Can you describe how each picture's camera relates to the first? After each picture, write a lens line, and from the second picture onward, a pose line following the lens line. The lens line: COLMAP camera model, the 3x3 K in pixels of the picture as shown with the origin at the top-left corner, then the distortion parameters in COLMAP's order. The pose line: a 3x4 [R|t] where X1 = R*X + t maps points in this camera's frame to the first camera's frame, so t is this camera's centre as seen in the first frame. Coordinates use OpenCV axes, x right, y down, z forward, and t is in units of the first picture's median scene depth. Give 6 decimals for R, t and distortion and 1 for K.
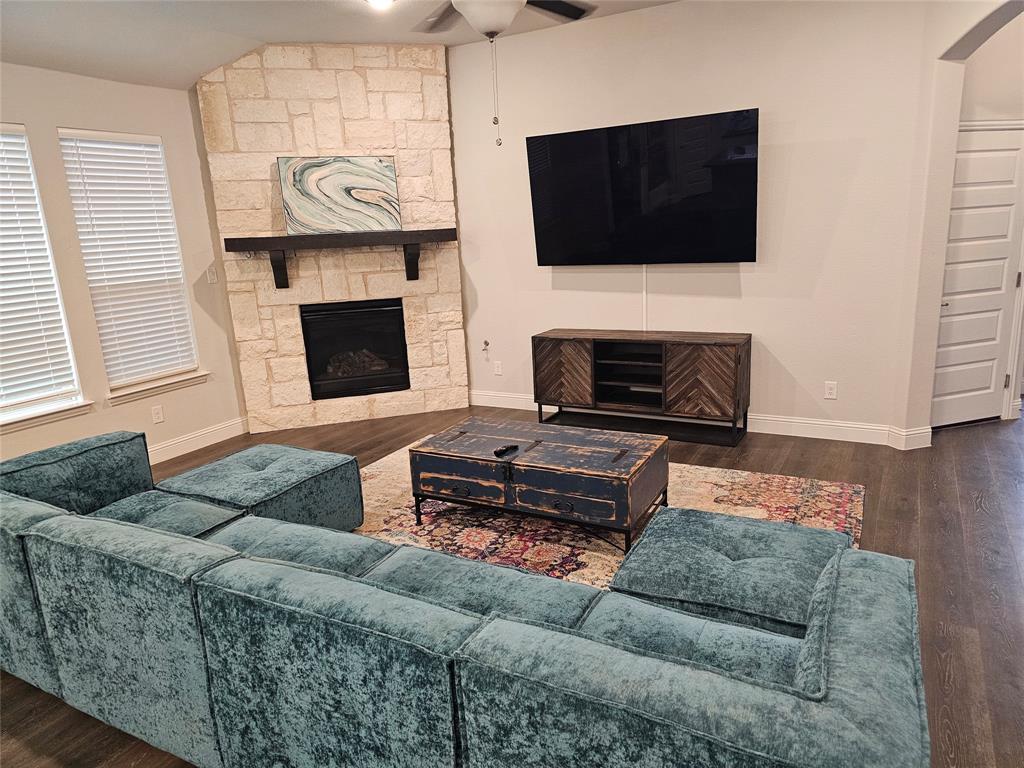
lens RADIAL K [[686.9, 0, 523.5], [0, 686.9, 381.6], [0, 0, 1]] dist [0.046407, -0.026356]
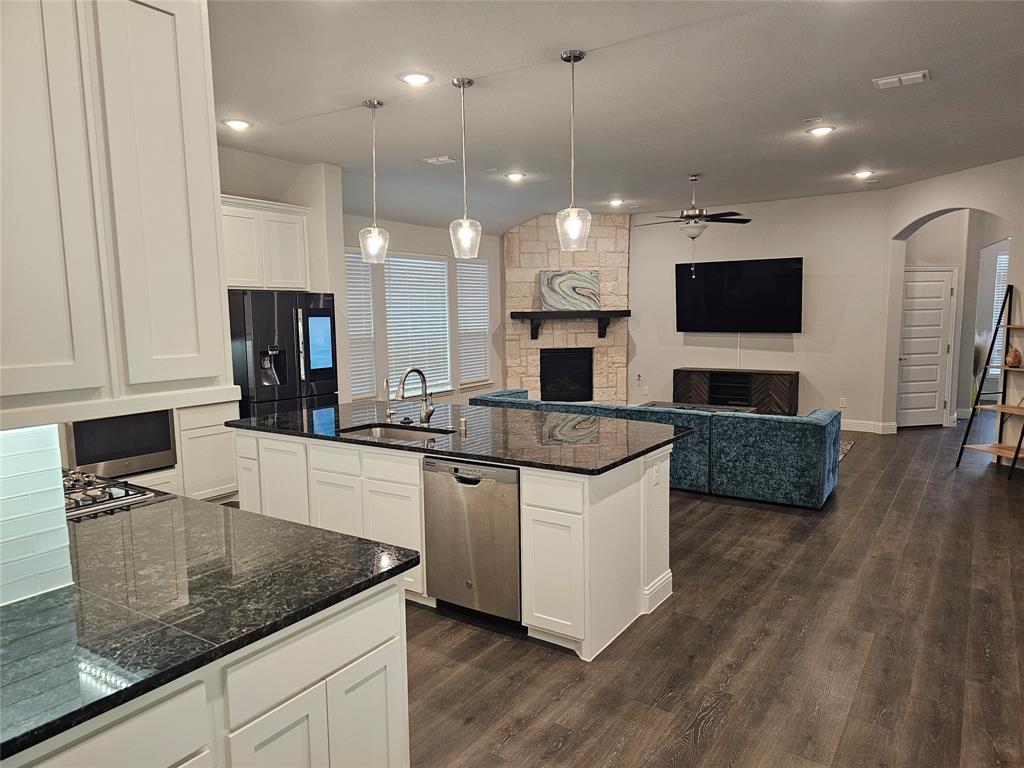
lens RADIAL K [[686.9, 0, 504.6], [0, 686.9, 394.1], [0, 0, 1]] dist [0.046407, -0.026356]
pose [[0.993951, 0.048336, -0.098616, -0.243199], [-0.058117, 0.993404, -0.098848, 0.199974], [0.093188, 0.103982, 0.990204, -0.823289]]
